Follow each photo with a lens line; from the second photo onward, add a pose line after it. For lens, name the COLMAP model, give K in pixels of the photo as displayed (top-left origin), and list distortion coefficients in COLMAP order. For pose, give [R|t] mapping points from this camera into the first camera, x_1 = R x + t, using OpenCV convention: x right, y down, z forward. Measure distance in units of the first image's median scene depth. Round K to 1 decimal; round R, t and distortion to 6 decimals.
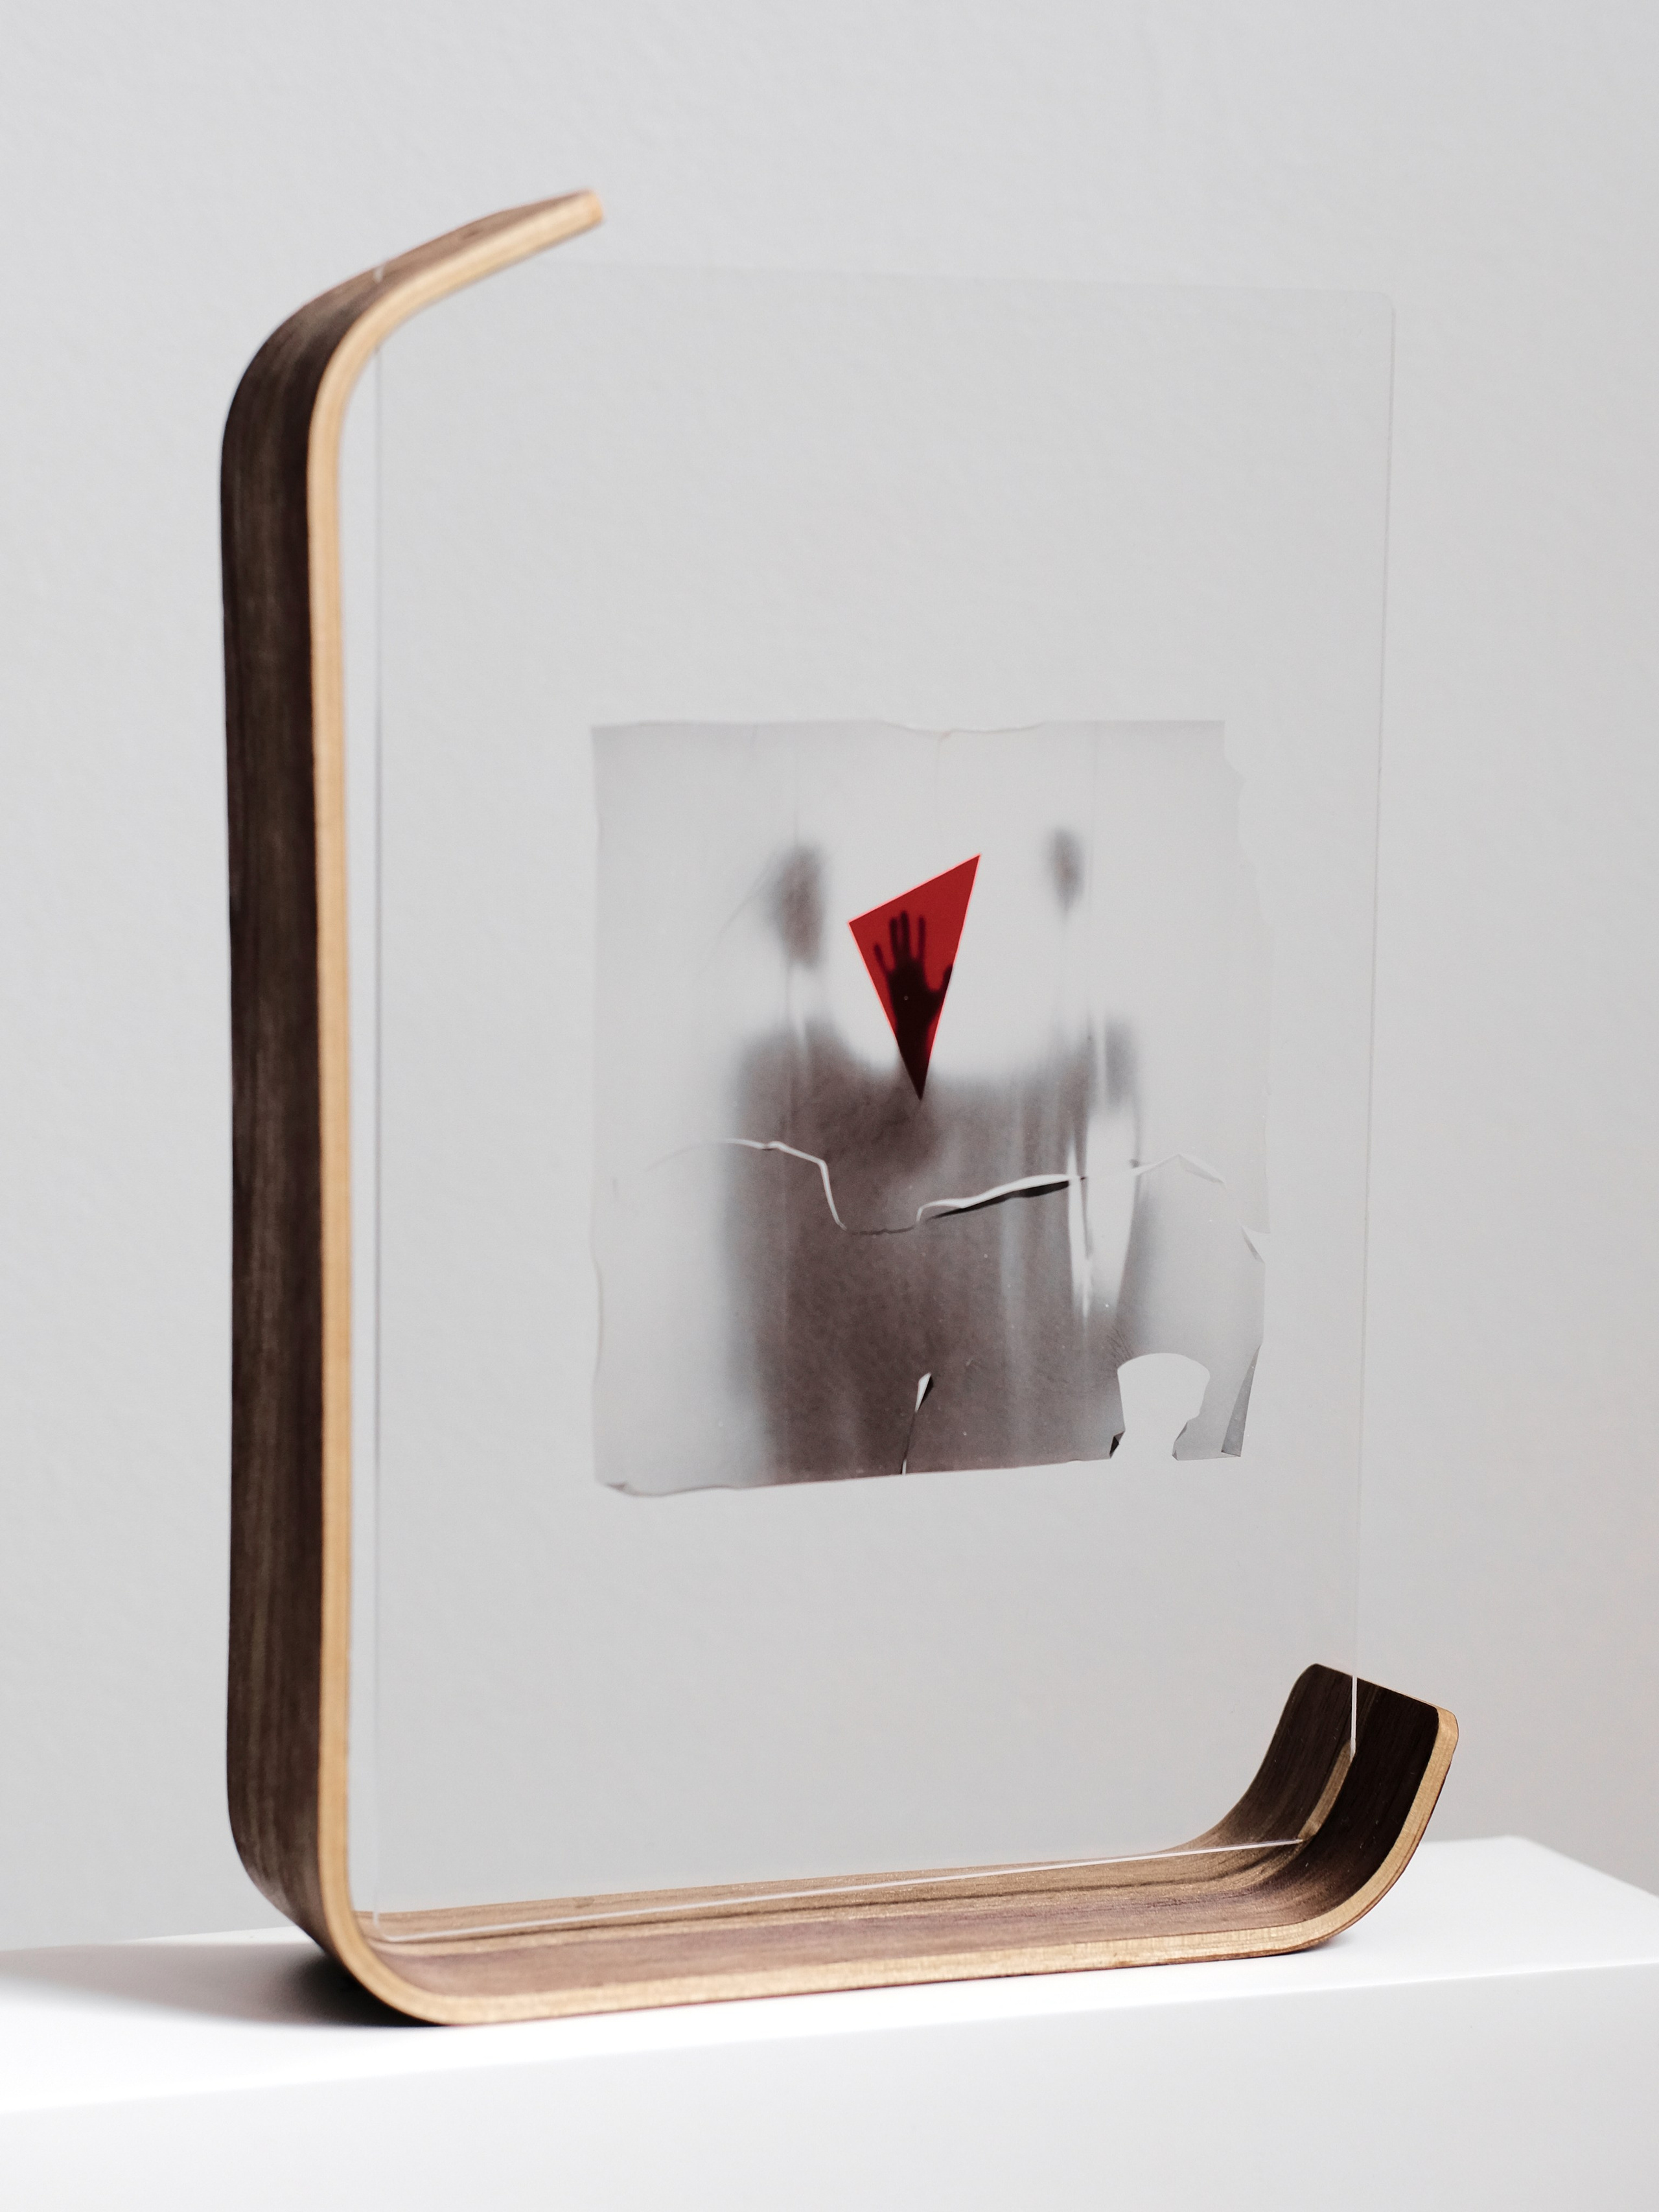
lens RADIAL K [[4604.2, 0, 817.8], [0, 4604.2, 1105.3], [0, 0, 1]] dist [0.165807, 0.000000]
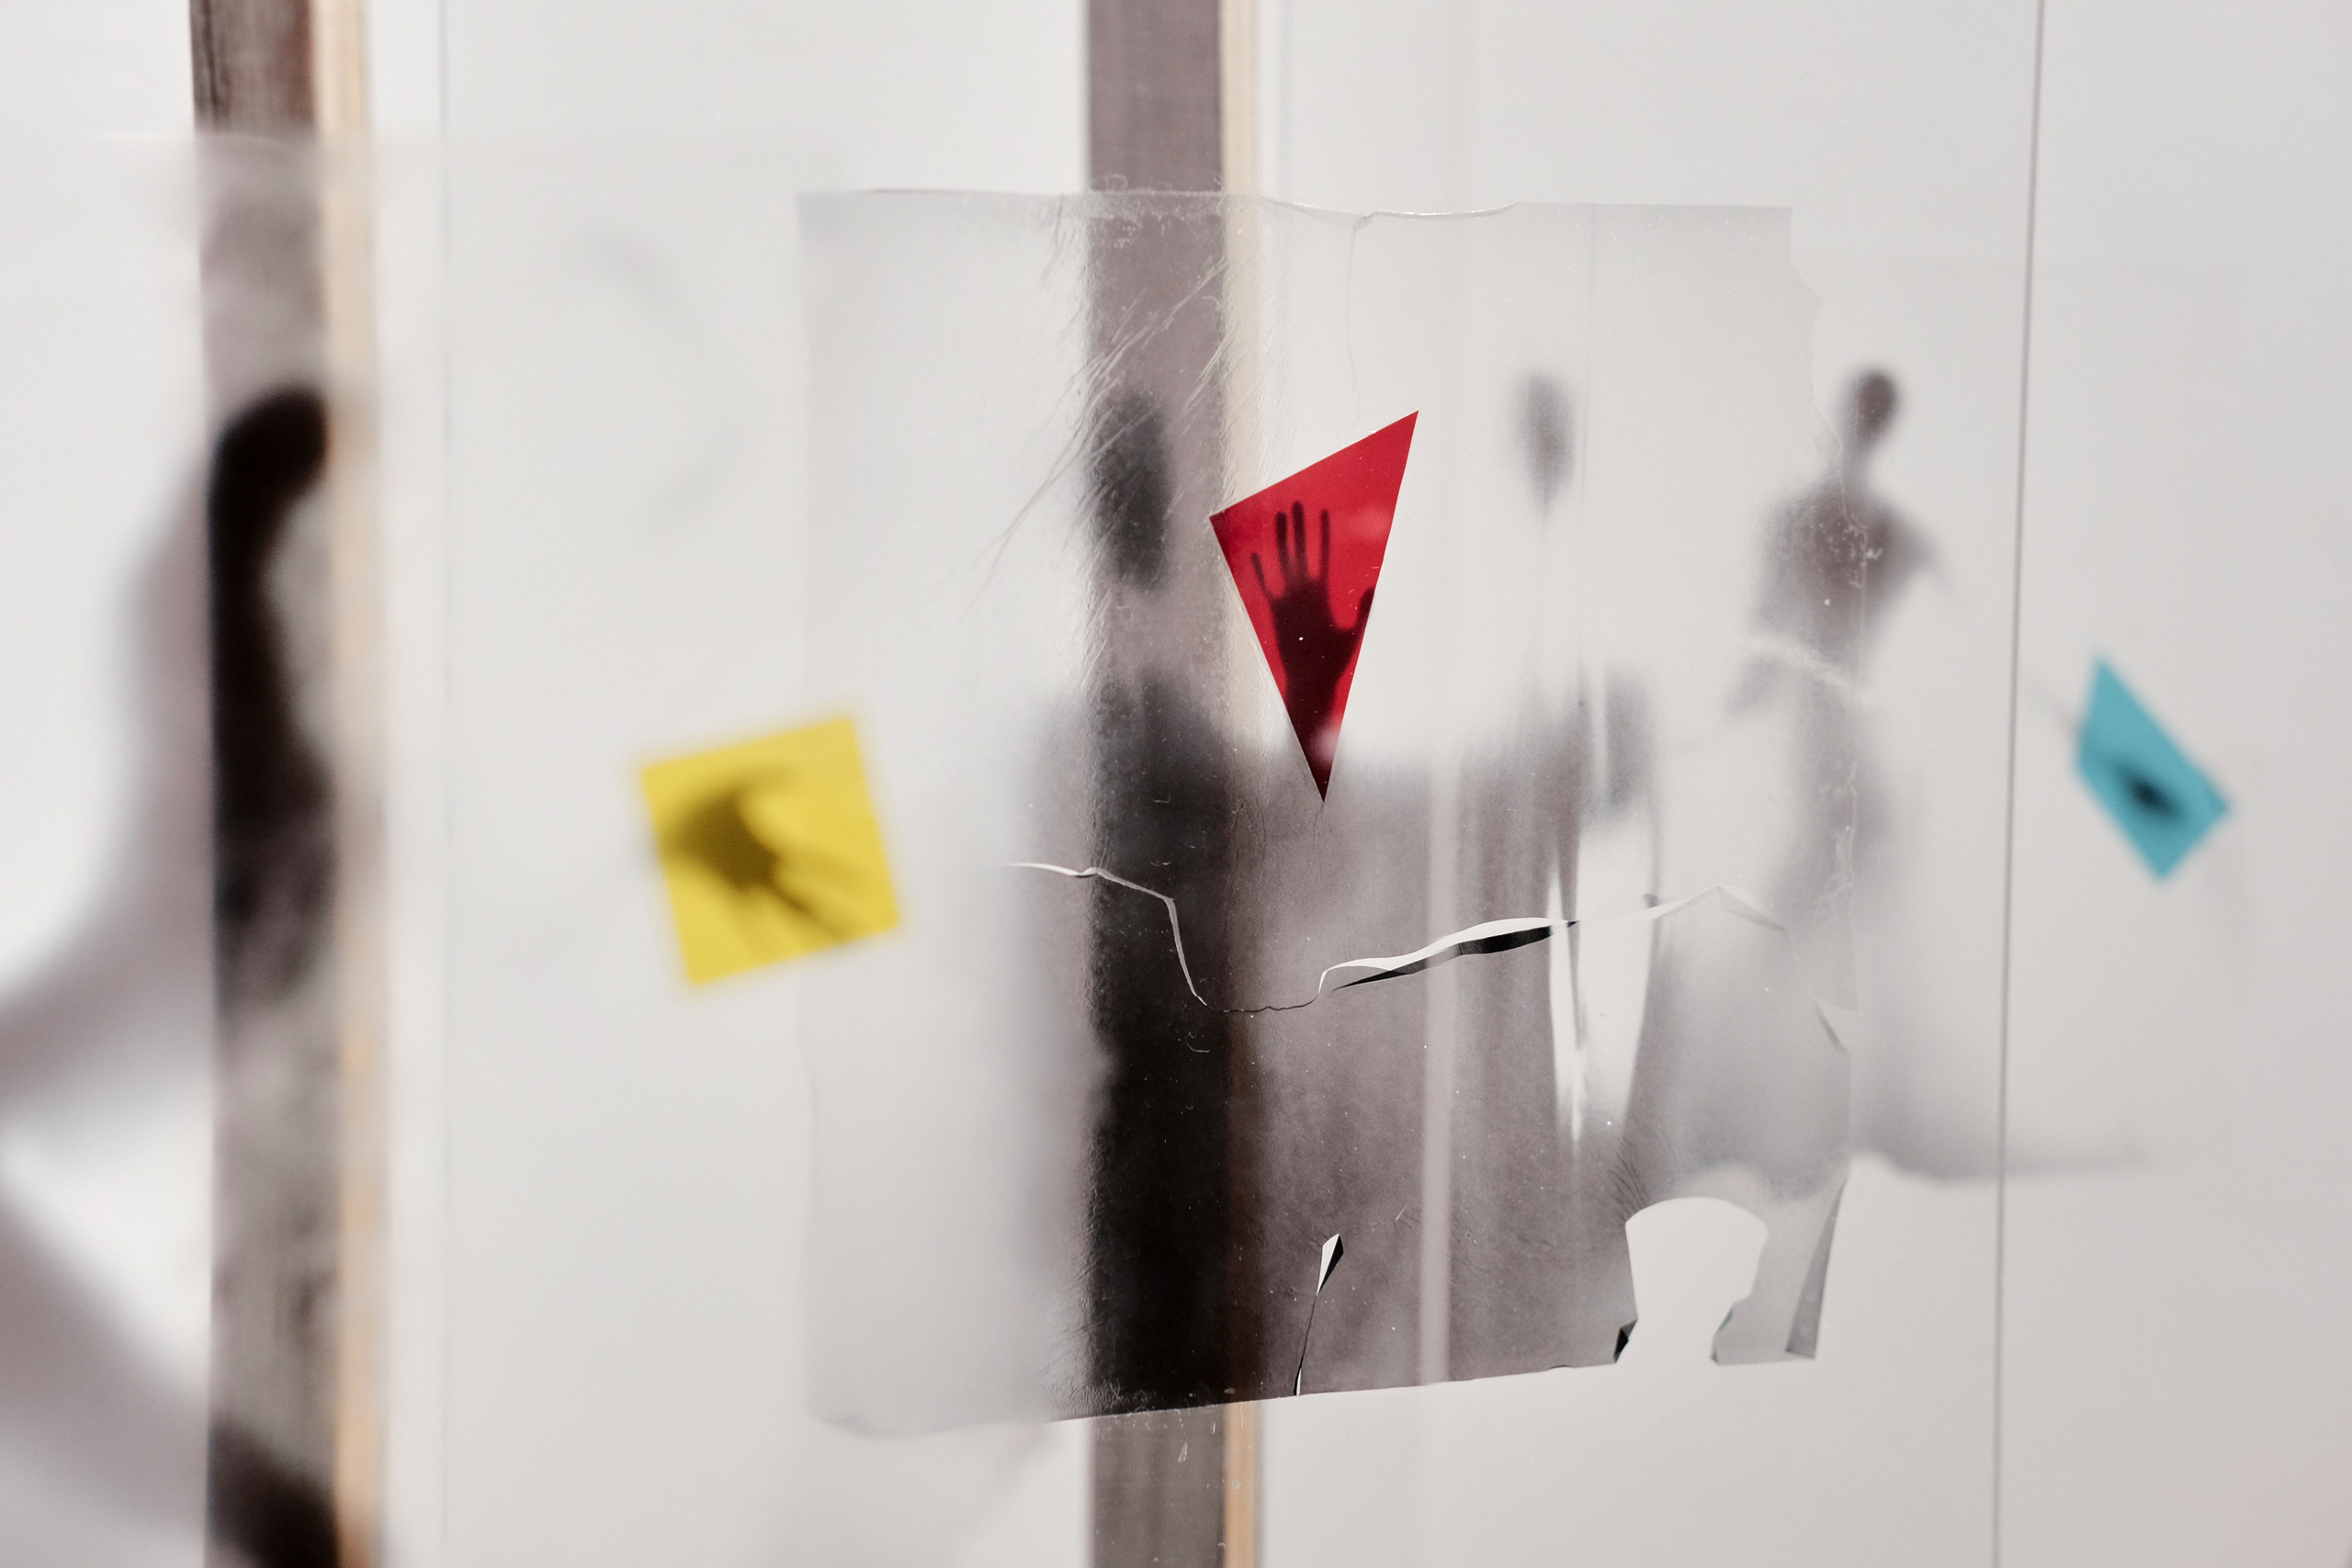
lens RADIAL K [[4644.2, 0, 1164.3], [0, 4644.2, 745.5], [0, 0, 1]] dist [0.416765, 0.000000]
pose [[0.999566, -0.003510, 0.029238, -0.017915], [0.004242, 0.999678, -0.025012, 0.007150], [-0.029141, 0.025126, 0.999259, 0.356908]]
